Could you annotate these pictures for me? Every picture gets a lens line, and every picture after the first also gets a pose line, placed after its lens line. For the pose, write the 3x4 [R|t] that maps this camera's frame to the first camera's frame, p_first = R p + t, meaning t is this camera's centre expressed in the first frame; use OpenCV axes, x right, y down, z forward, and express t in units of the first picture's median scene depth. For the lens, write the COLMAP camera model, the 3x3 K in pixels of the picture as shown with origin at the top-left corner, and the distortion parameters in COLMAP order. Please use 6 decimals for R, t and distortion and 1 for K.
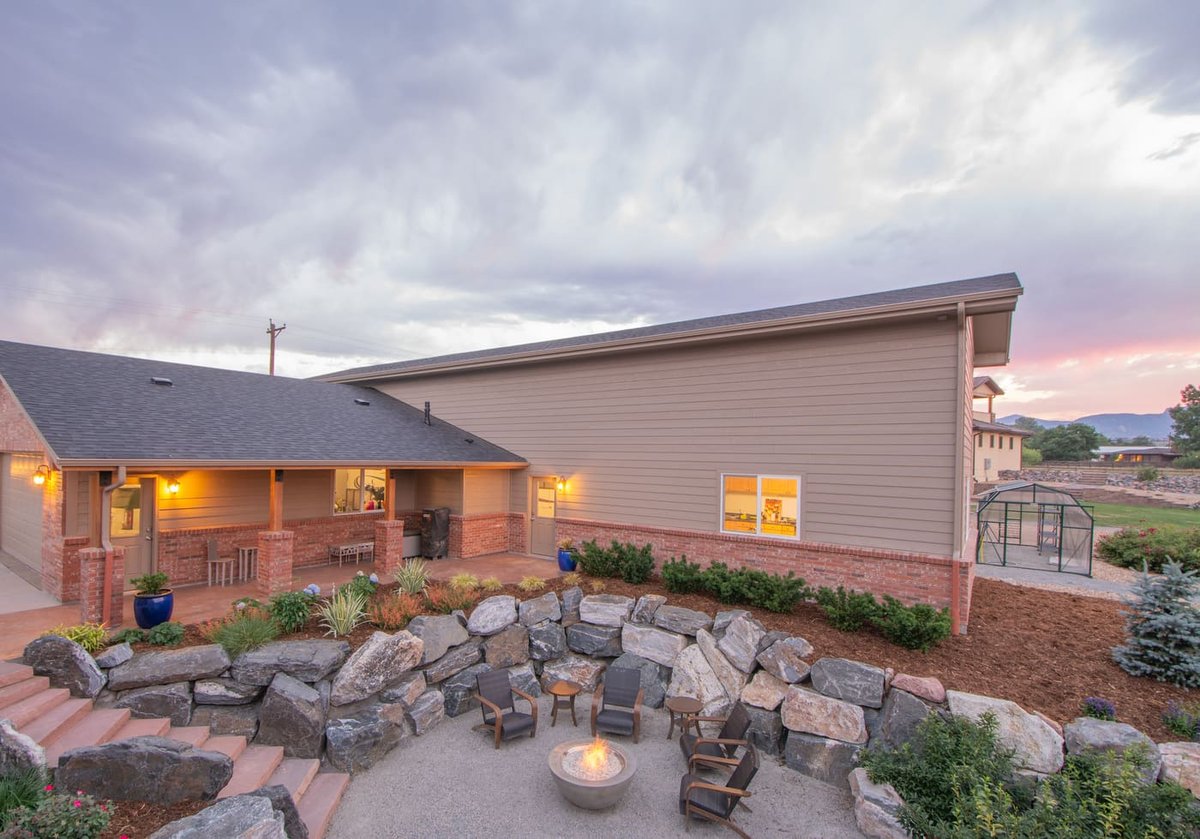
lens RADIAL K [[557.2, 0, 555.1], [0, 557.2, 456.4], [0, 0, 1]] dist [0.022273, -0.015137]
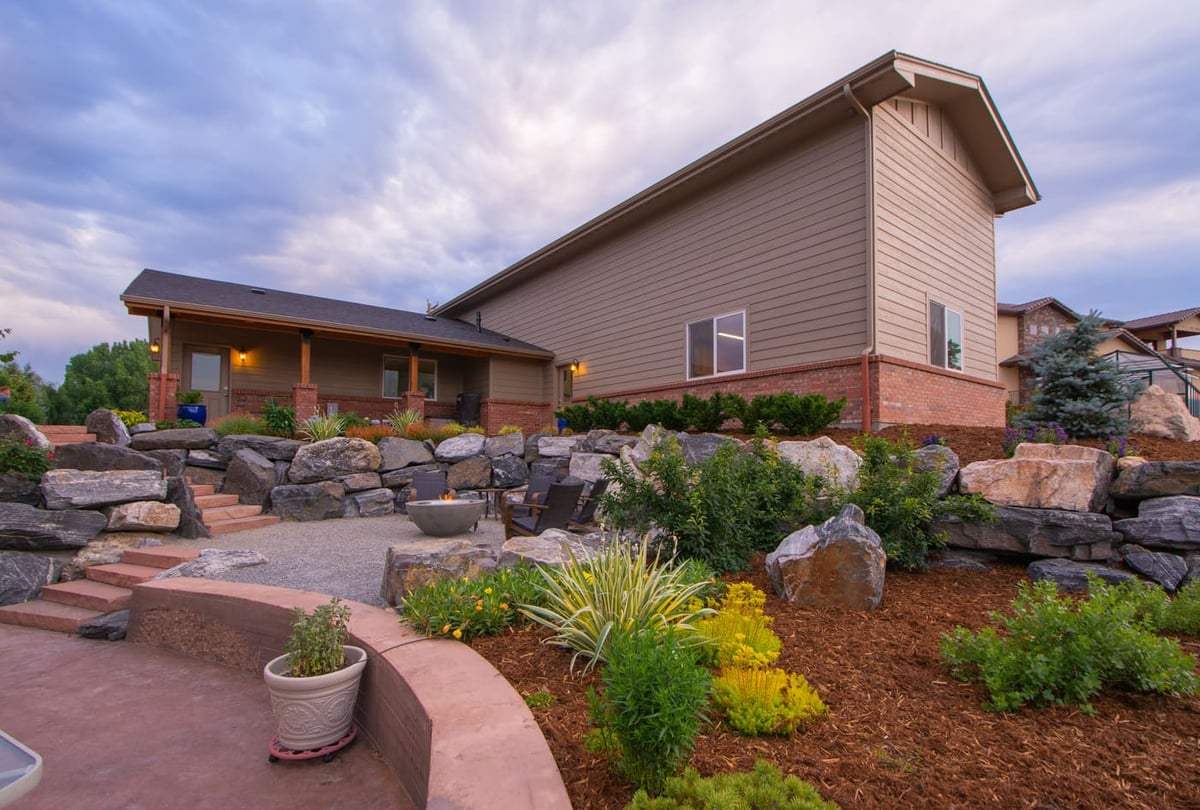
lens RADIAL K [[544.8, 0, 607.5], [0, 544.8, 443.6], [0, 0, 1]] dist [0.010406, -0.023917]
pose [[0.969973, -0.016688, -0.242638, 0.499494], [0.010975, 0.999630, -0.024879, 0.345484], [0.242964, 0.021469, 0.969798, -0.001119]]
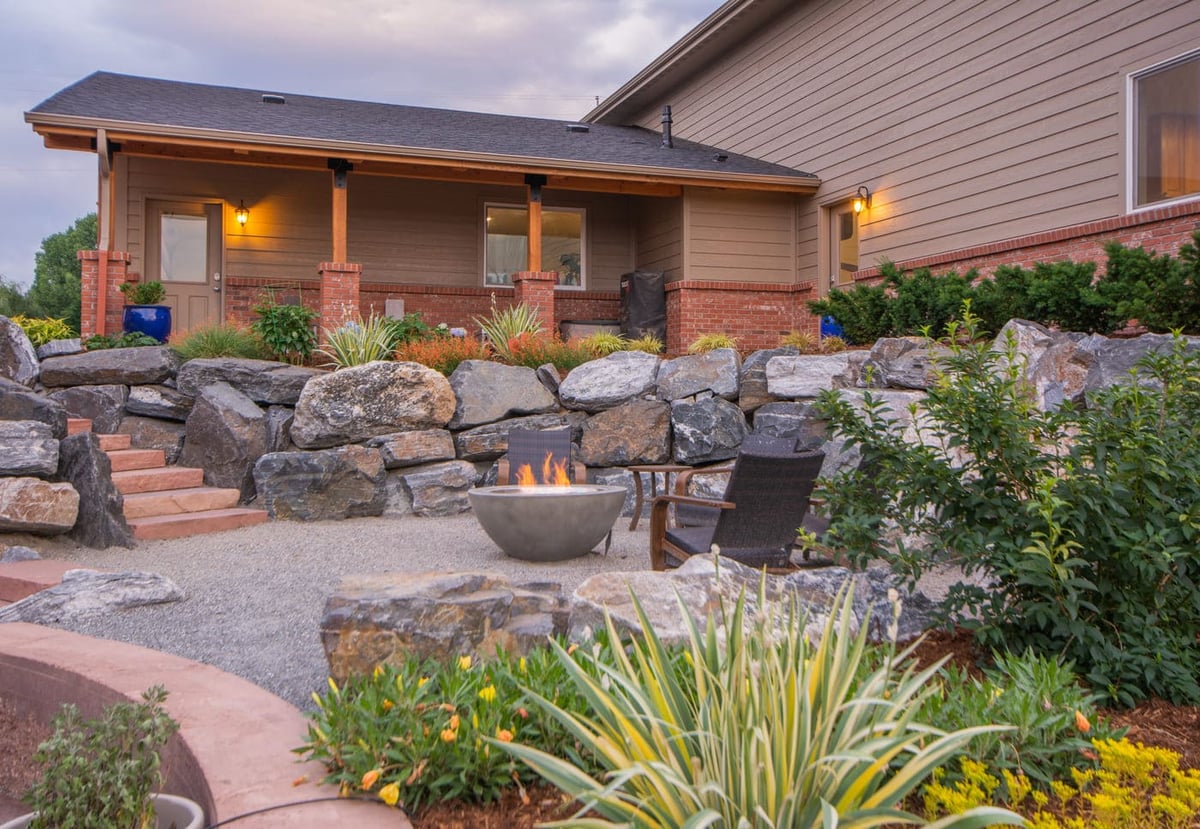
lens RADIAL K [[1097.6, 0, 604.5], [0, 1097.6, 378.1], [0, 0, 1]] dist [0.107545, 0.012801]
pose [[0.838975, -0.023608, -0.543657, 0.533924], [0.009322, 0.999535, -0.029019, 0.353209], [0.544090, 0.019278, 0.838805, 0.092240]]
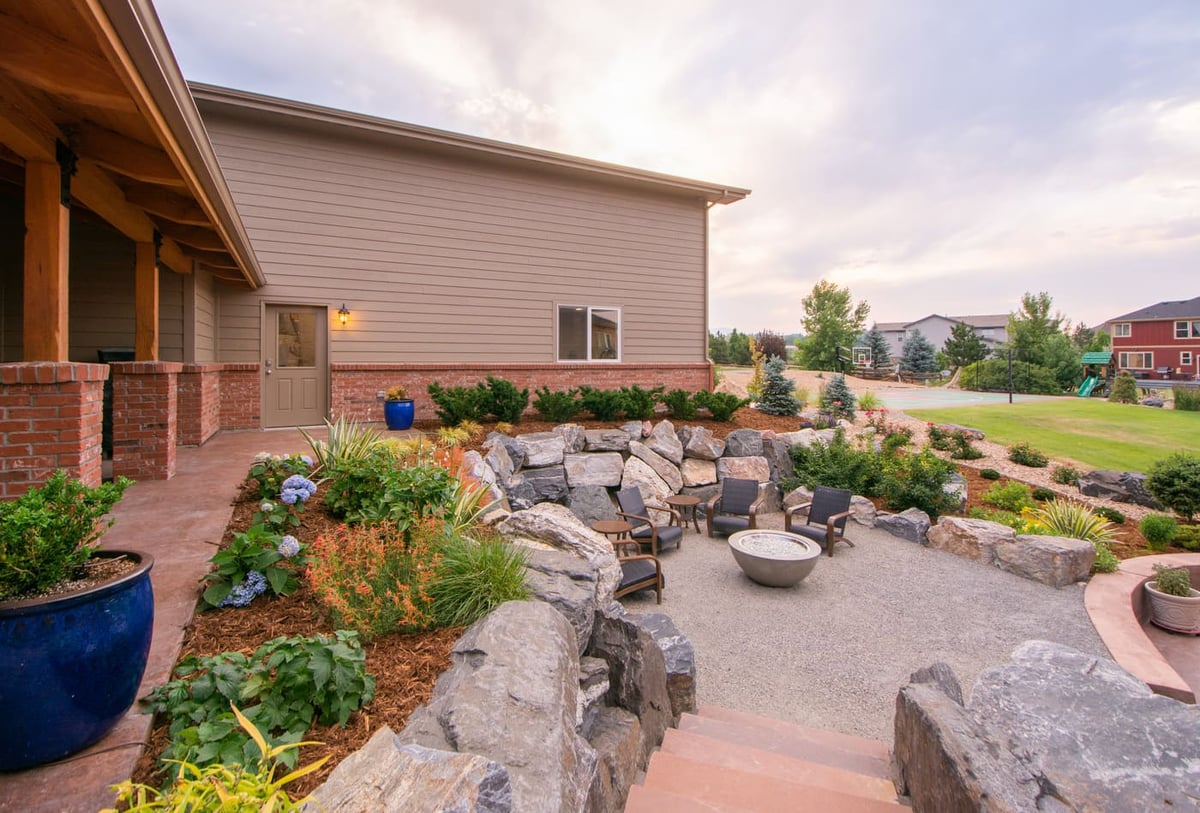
lens RADIAL K [[552.7, 0, 580.3], [0, 552.7, 364.8], [0, 0, 1]] dist [0.028362, -0.024934]
pose [[0.417206, -0.024806, 0.908473, -0.750651], [0.005765, 0.999680, 0.024650, 0.145980], [-0.908794, -0.005047, 0.417215, 0.684755]]
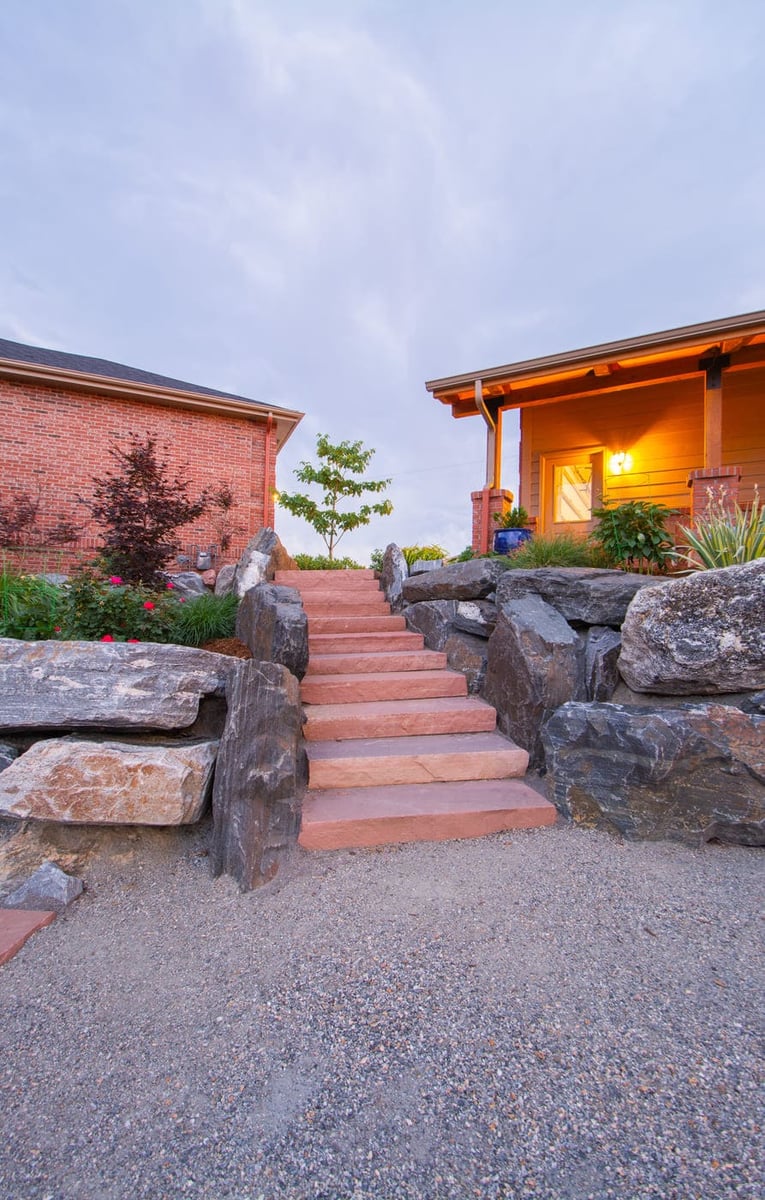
lens RADIAL K [[521.5, 0, 392.9], [0, 521.5, 587.7], [0, 0, 1]] dist [0.019715, -0.000008]
pose [[0.184731, -0.055379, -0.981228, -0.014796], [-0.020008, 0.997992, -0.060093, 0.342610], [0.982586, 0.030734, 0.183252, 0.640539]]
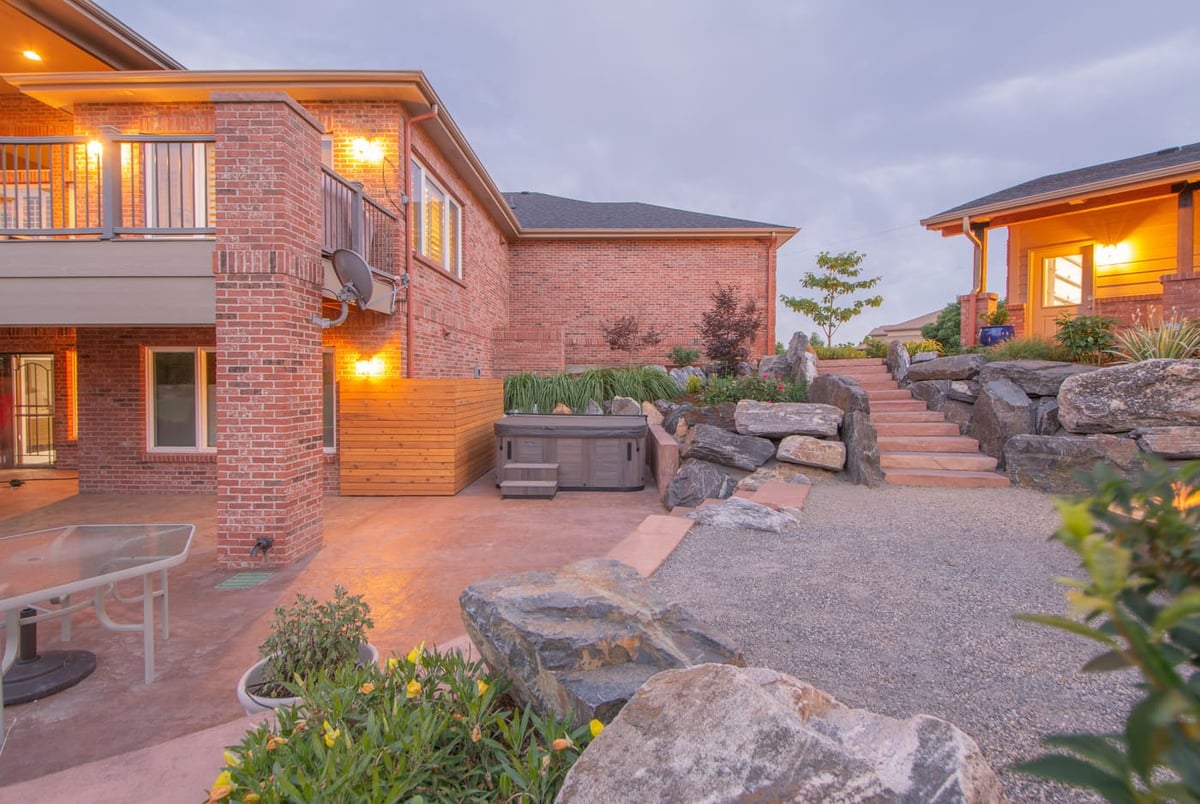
lens RADIAL K [[534.2, 0, 598.7], [0, 534.2, 386.8], [0, 0, 1]] dist [0.014649, -0.014582]
pose [[-0.248108, 0.001392, -0.968731, 0.460045], [-0.008358, 0.999959, 0.003577, 0.334326], [0.968696, 0.008984, -0.248086, 0.465035]]
